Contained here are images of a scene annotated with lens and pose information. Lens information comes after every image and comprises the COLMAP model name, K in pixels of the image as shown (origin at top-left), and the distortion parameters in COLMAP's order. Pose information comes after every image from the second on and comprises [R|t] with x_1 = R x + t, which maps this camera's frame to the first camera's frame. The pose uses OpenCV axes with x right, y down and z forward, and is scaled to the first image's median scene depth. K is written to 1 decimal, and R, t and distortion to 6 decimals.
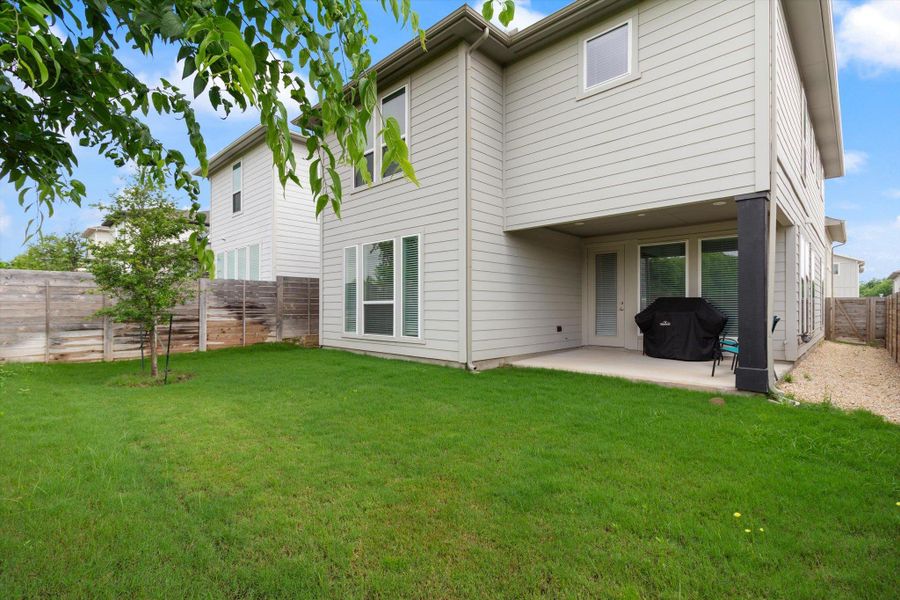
lens RADIAL K [[418.9, 0, 456.4], [0, 418.9, 302.9], [0, 0, 1]] dist [0.001594, 0.000902]
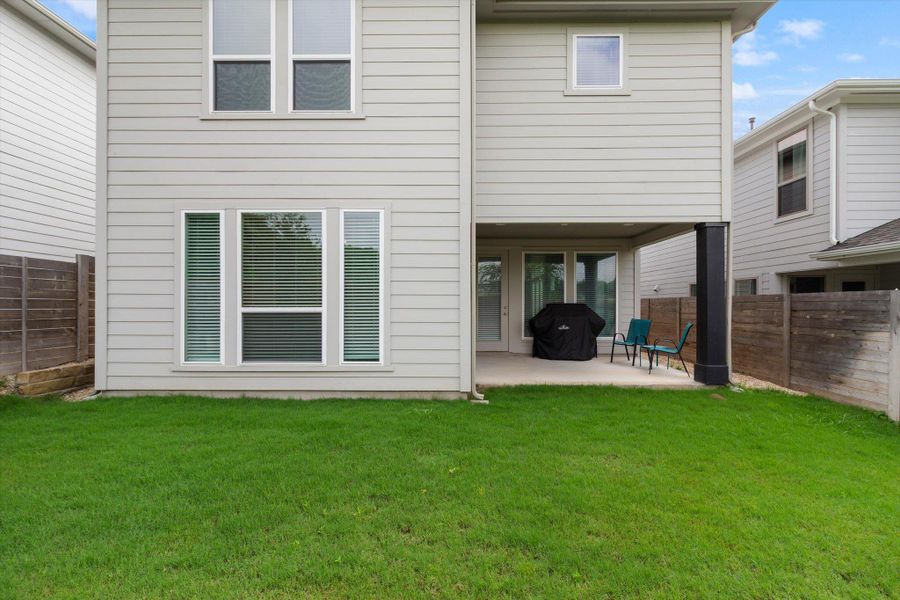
lens RADIAL K [[418.9, 0, 456.4], [0, 418.9, 302.9], [0, 0, 1]] dist [0.001594, 0.000902]
pose [[0.735683, 0.004013, 0.677314, -0.431826], [-0.007529, 0.999969, 0.002253, -0.015277], [-0.677284, -0.006756, 0.735690, 0.390422]]
